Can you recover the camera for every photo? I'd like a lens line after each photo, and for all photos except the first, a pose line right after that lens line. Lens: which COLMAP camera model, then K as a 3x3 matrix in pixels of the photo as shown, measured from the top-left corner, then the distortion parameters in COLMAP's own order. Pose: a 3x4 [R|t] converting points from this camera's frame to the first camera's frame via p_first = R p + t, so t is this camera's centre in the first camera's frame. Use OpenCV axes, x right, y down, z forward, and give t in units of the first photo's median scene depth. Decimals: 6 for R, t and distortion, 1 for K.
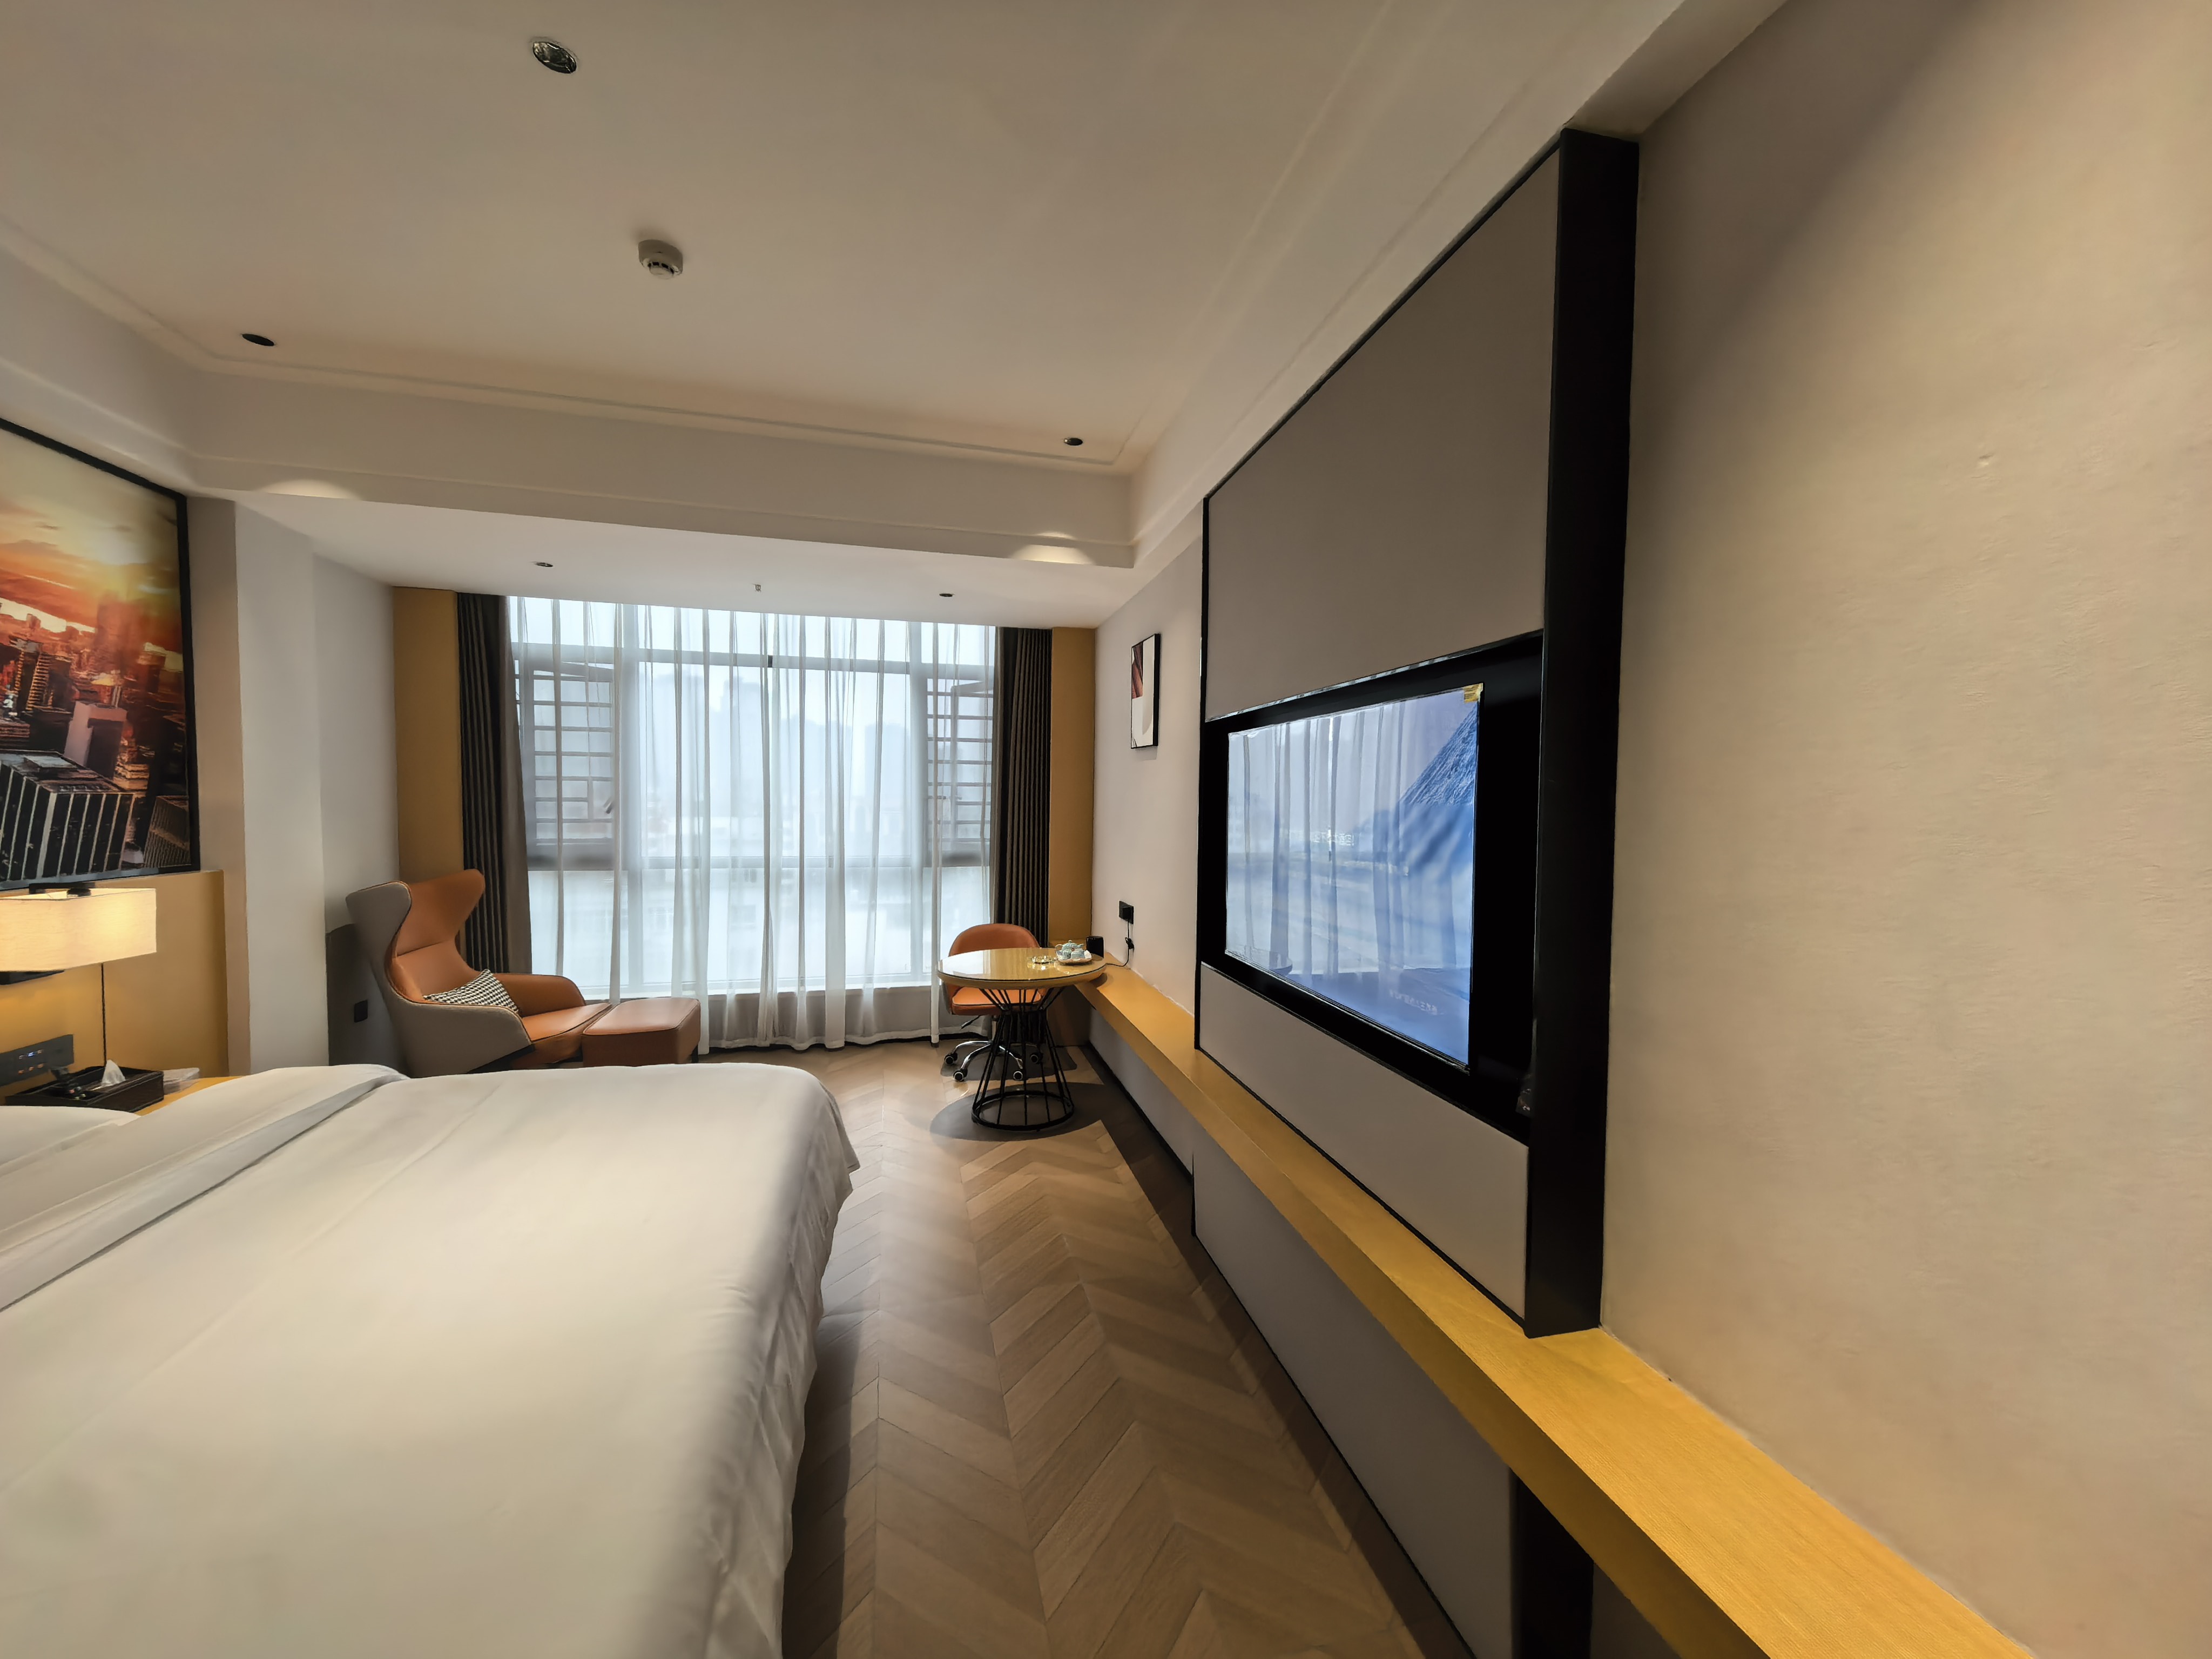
lens RADIAL K [[854.0, 0, 1107.8], [0, 854.0, 833.1], [0, 0, 1]] dist [0.004140, -0.000392]
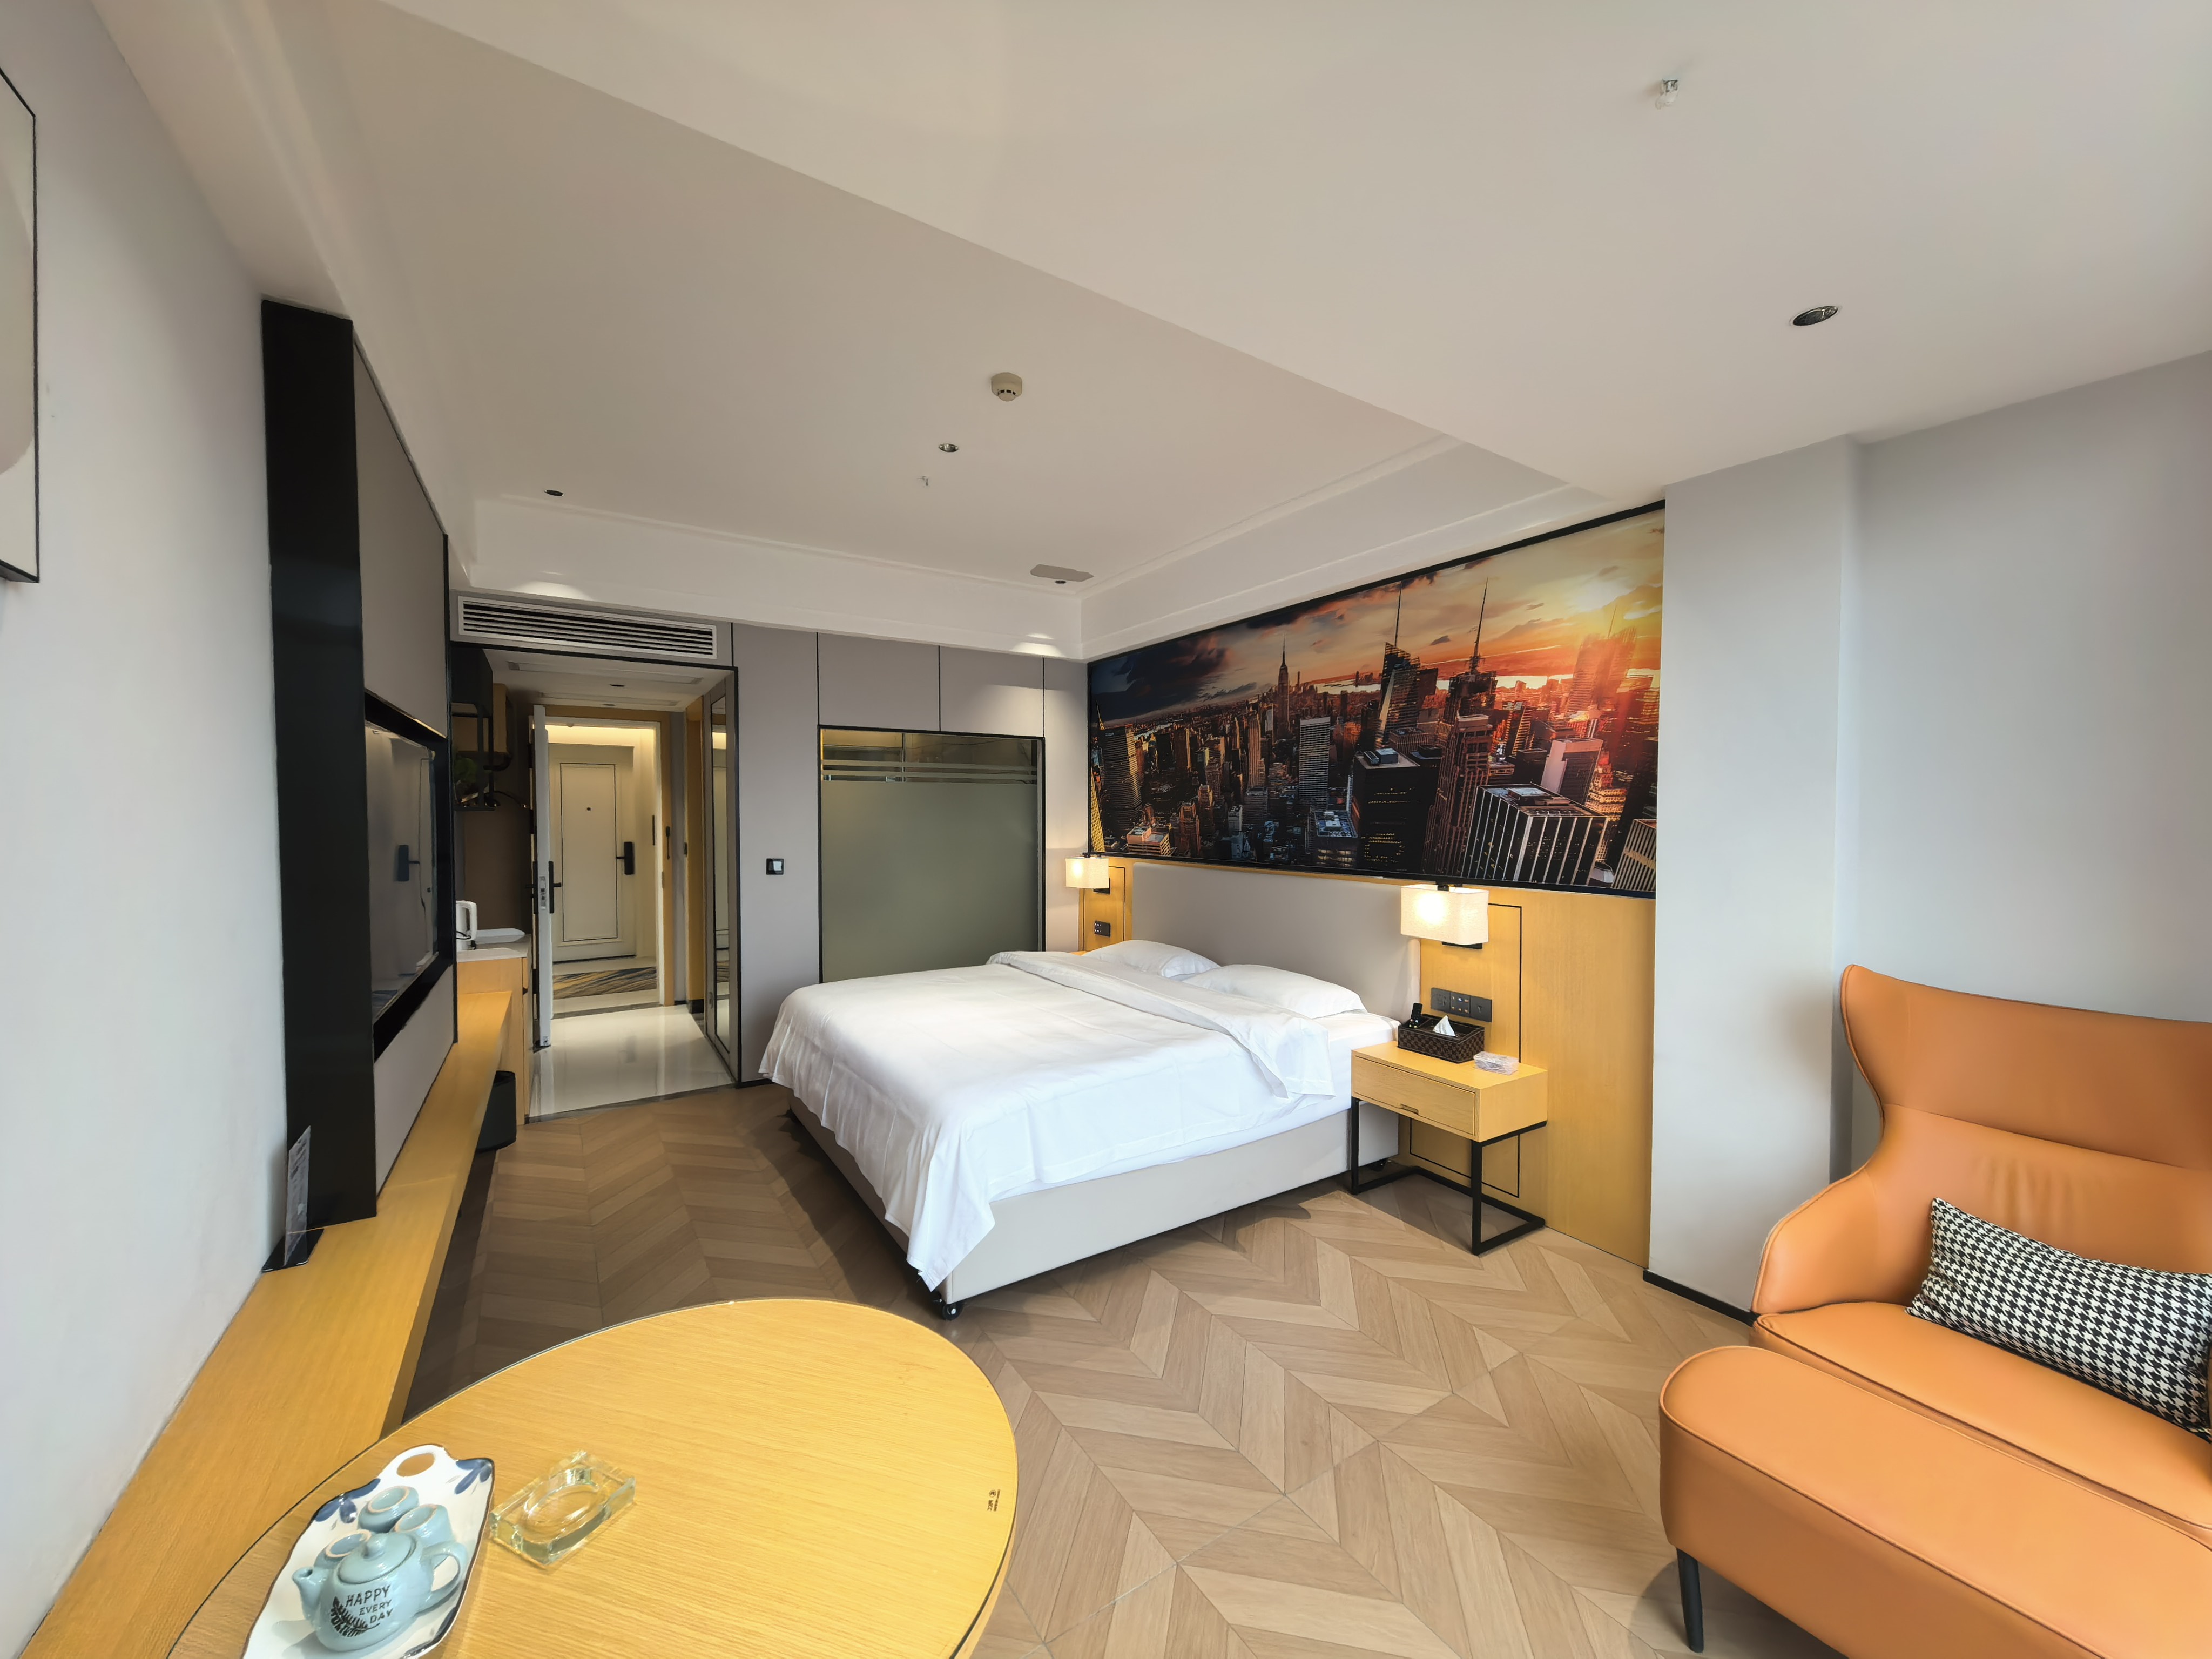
lens RADIAL K [[854.0, 0, 1107.8], [0, 854.0, 833.1], [0, 0, 1]] dist [0.004140, -0.000392]
pose [[-0.947966, -0.003255, -0.318354, -0.153250], [-0.022977, 0.998040, 0.058213, -0.053674], [0.317541, 0.062499, -0.946183, 1.322107]]
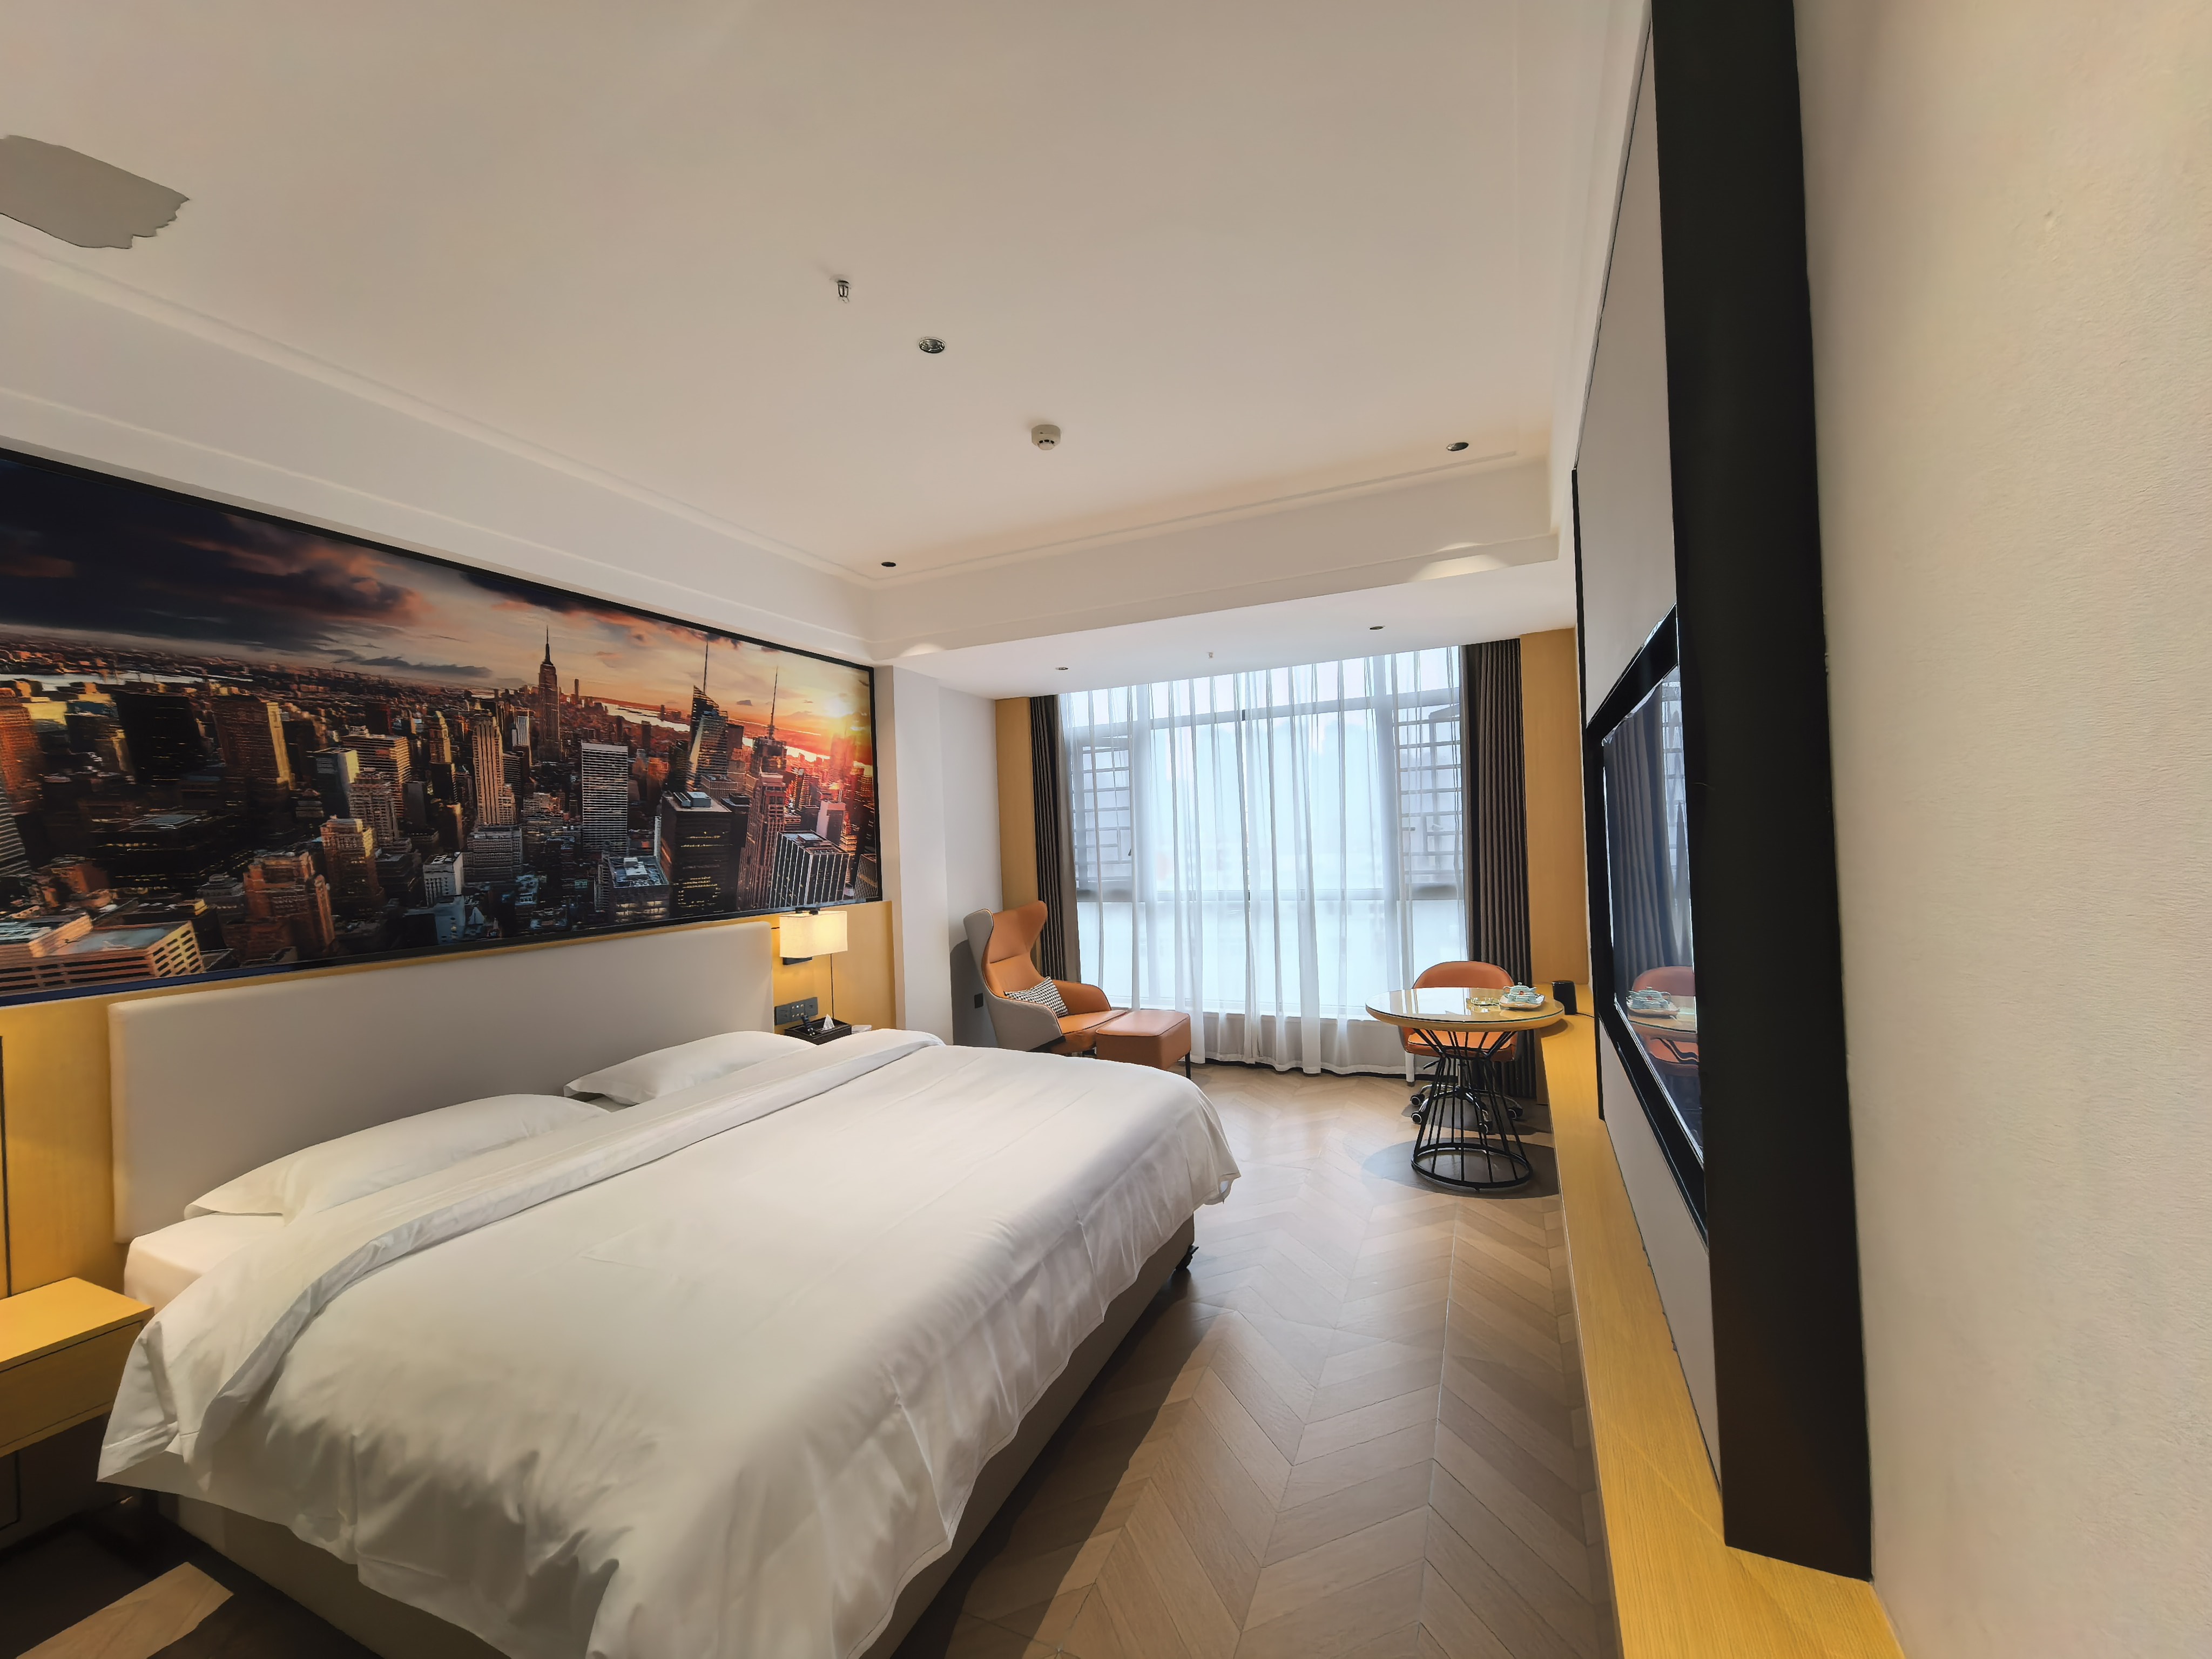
lens RADIAL K [[854.0, 0, 1107.8], [0, 854.0, 833.1], [0, 0, 1]] dist [0.004140, -0.000392]
pose [[0.775053, -0.047411, -0.630115, 0.204893], [0.022036, 0.998603, -0.048032, 0.003153], [0.631512, 0.023343, 0.775015, 0.032400]]
